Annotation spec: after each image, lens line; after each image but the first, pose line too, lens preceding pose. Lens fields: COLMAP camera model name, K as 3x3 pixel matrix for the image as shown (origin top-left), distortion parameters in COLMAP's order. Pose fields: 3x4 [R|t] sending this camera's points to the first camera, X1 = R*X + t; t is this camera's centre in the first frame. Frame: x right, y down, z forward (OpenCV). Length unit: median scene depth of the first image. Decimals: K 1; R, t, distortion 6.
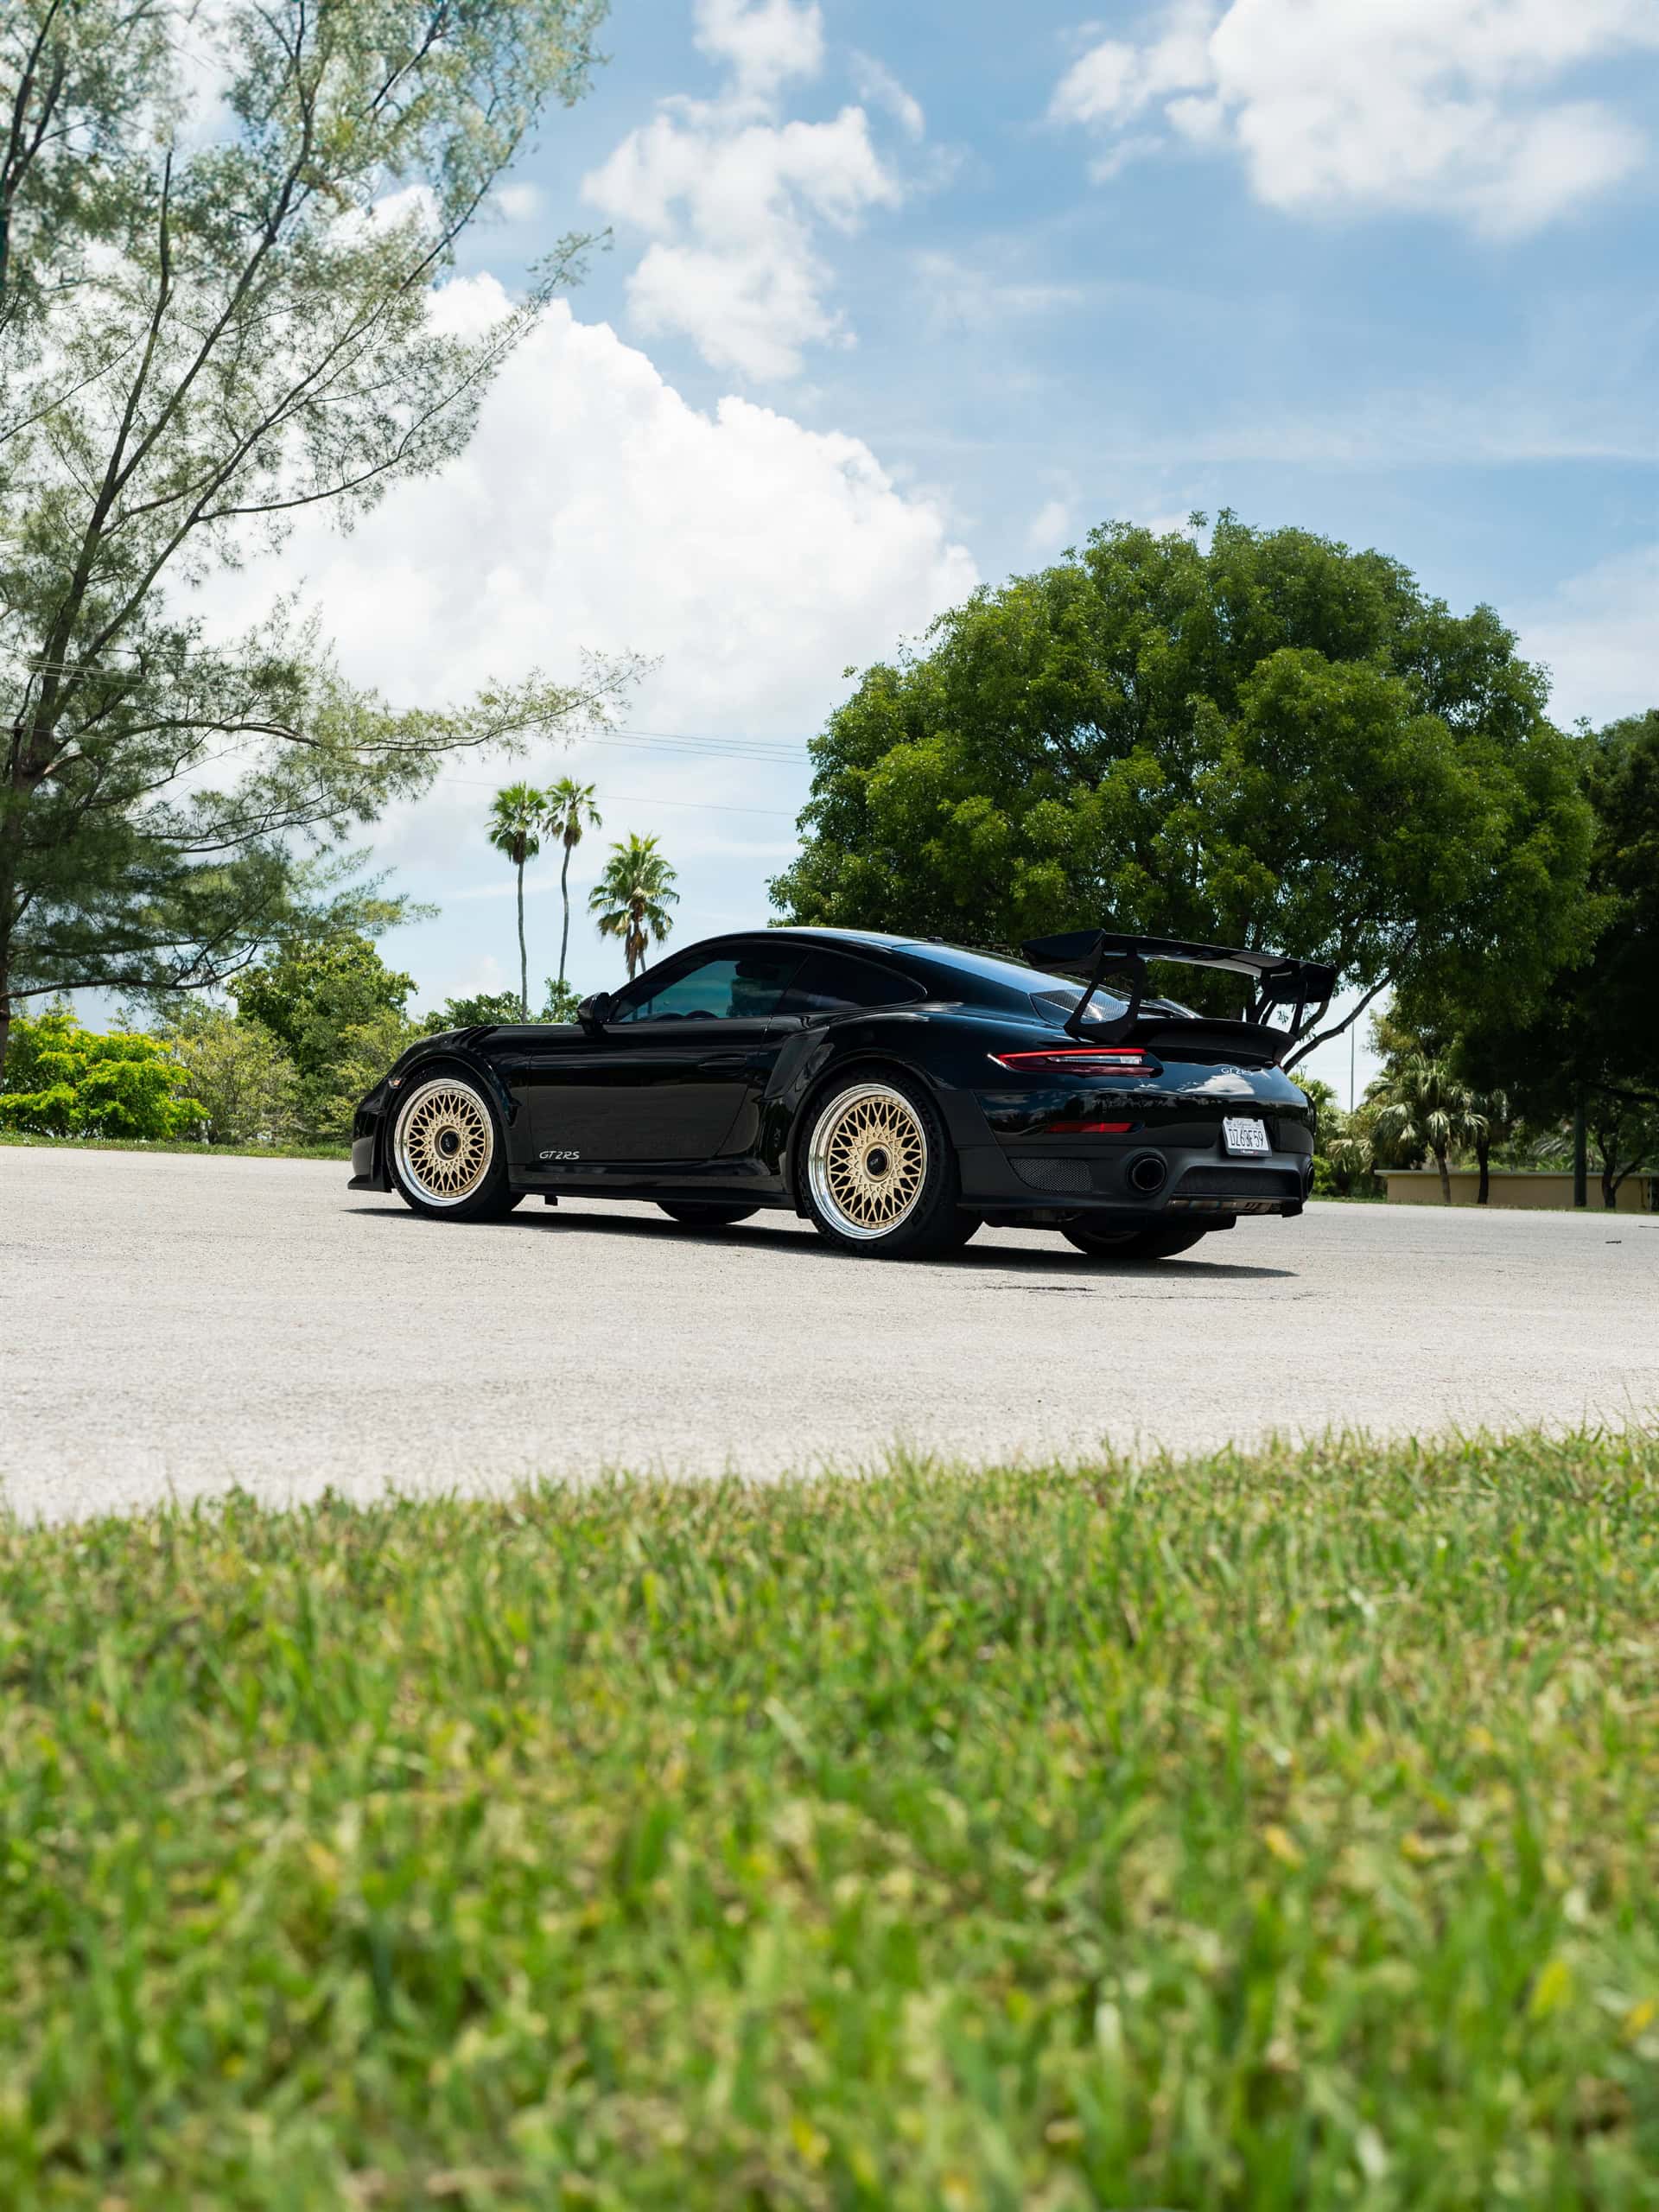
lens RADIAL K [[4899.8, 0, 829.5], [0, 4899.8, 1106.0], [0, 0, 1]] dist [0.031584, -0.238313]
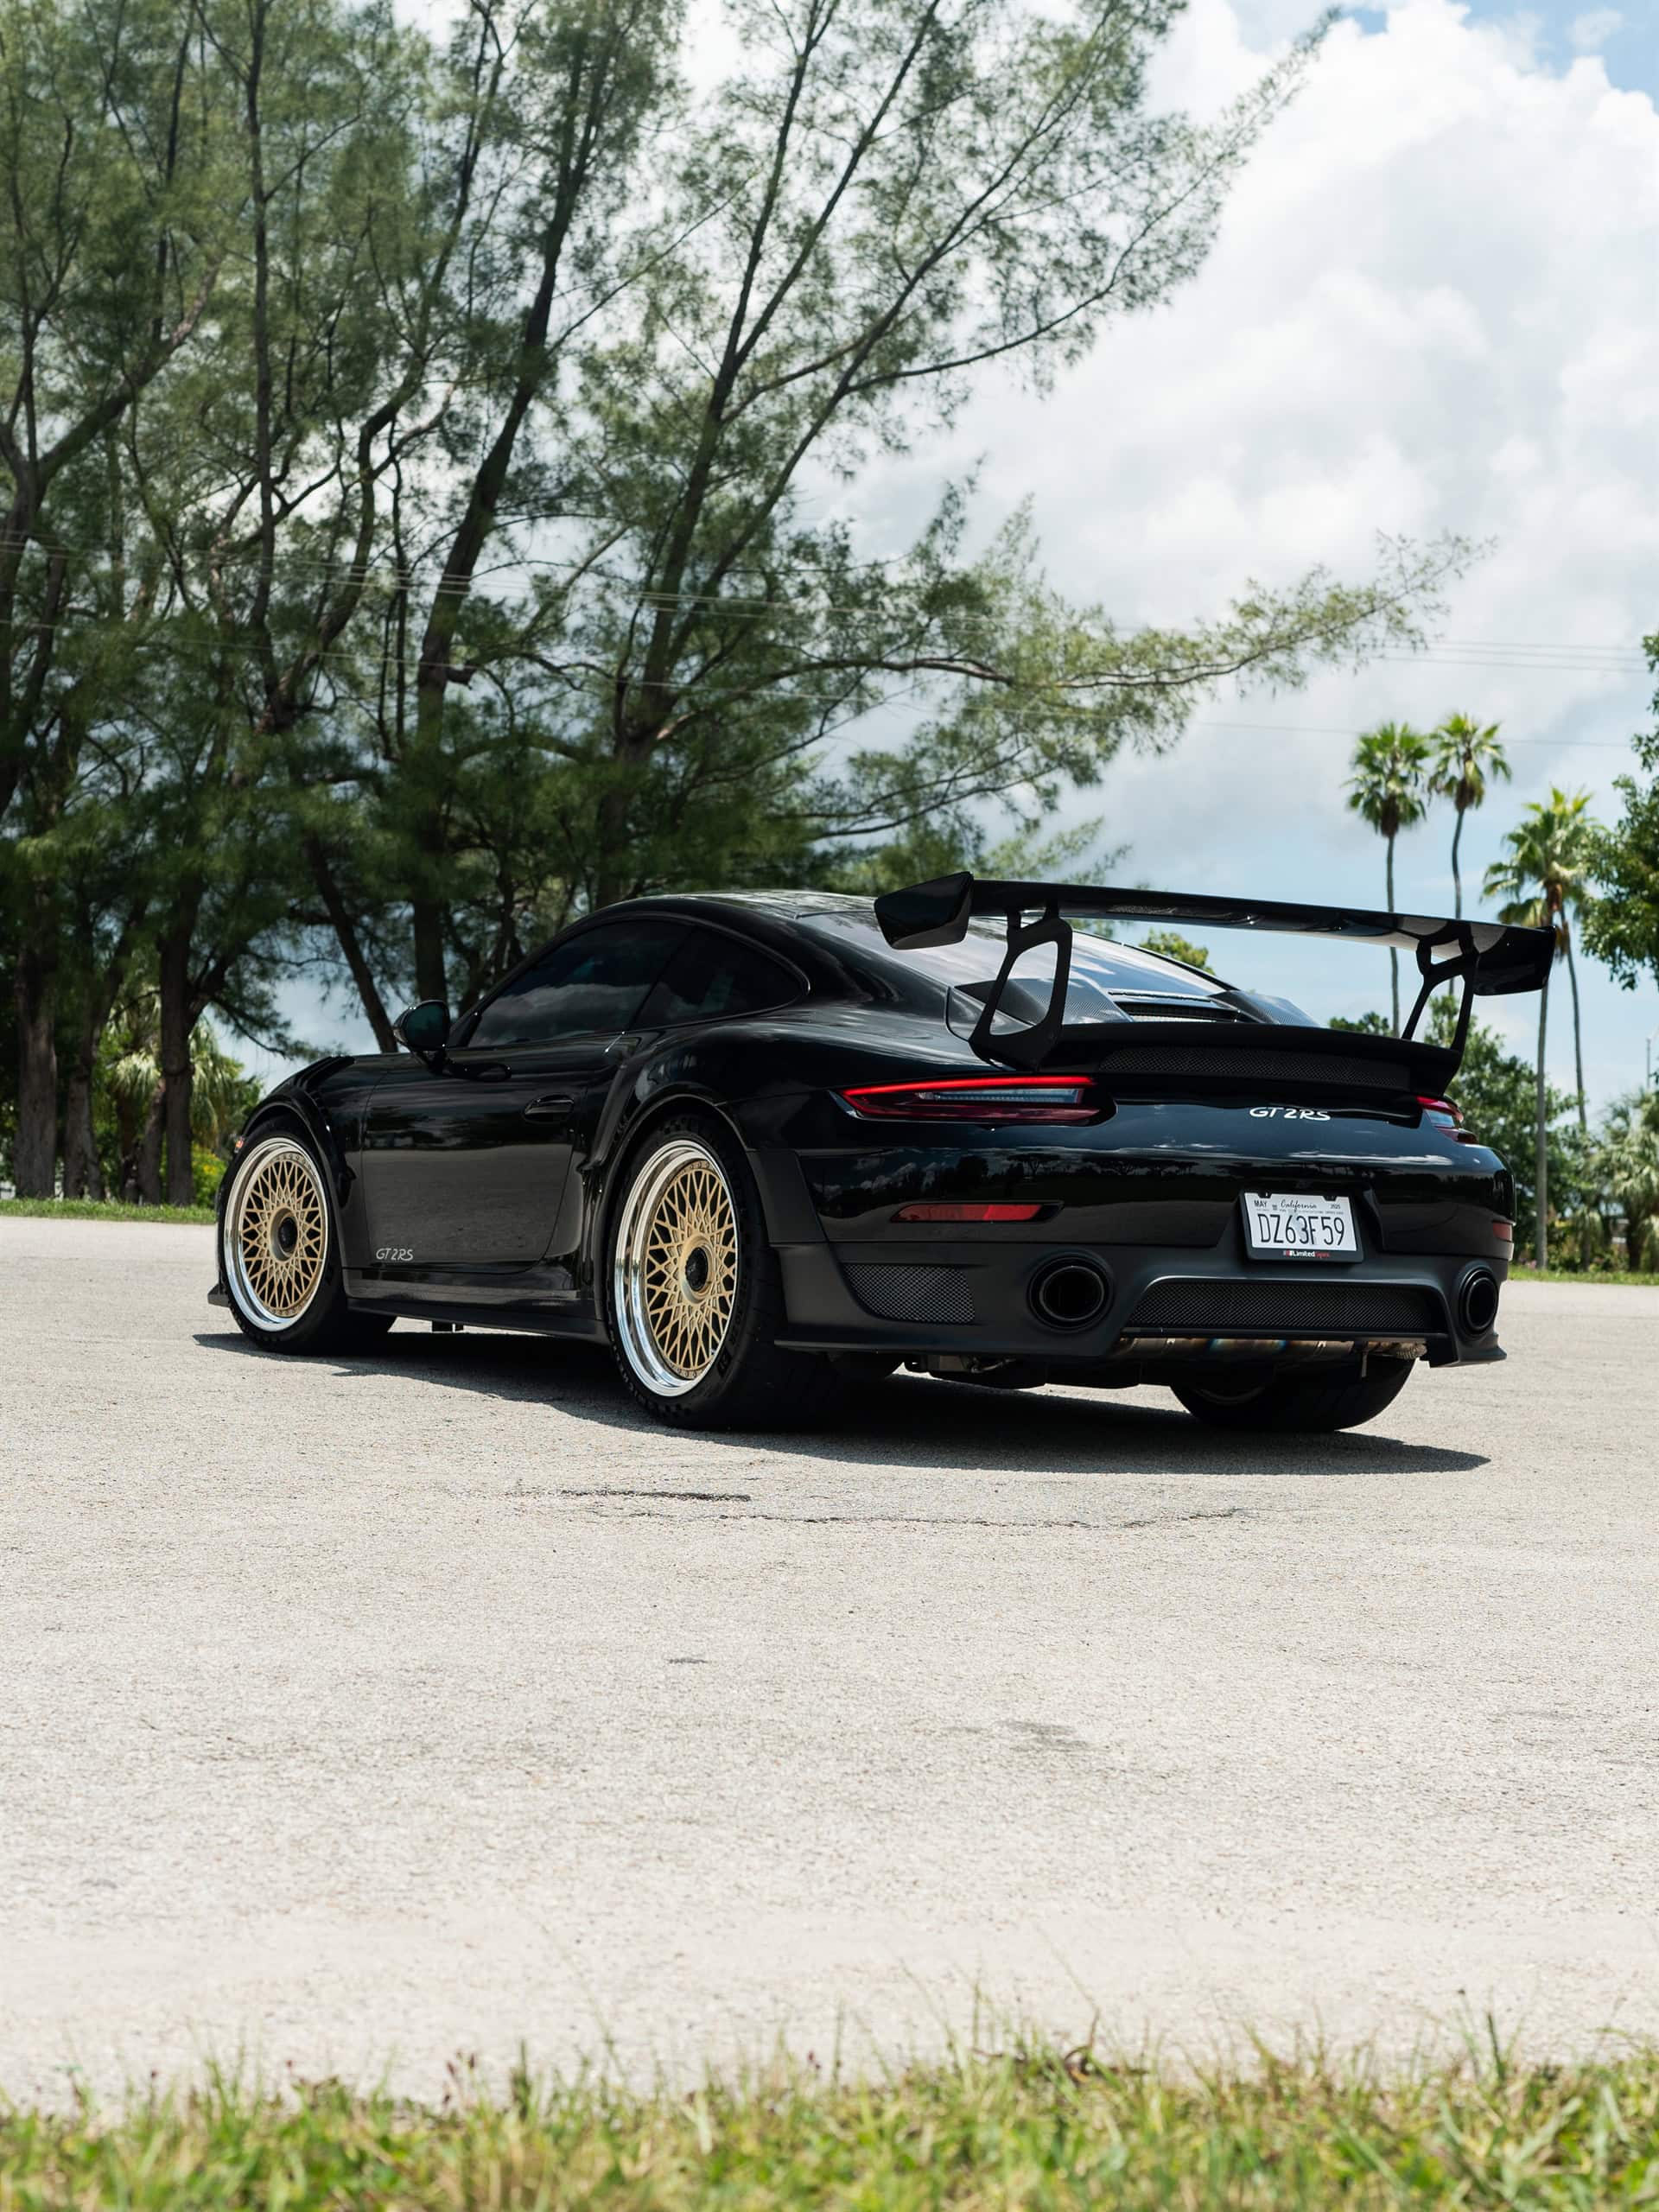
lens RADIAL K [[4899.8, 0, 829.5], [0, 4899.8, 1106.0], [0, 0, 1]] dist [0.031584, -0.238313]
pose [[0.883882, -0.012344, -0.467547, 0.257394], [0.007436, 0.999896, -0.012341, -0.000969], [0.467651, 0.007431, 0.883882, 0.395150]]
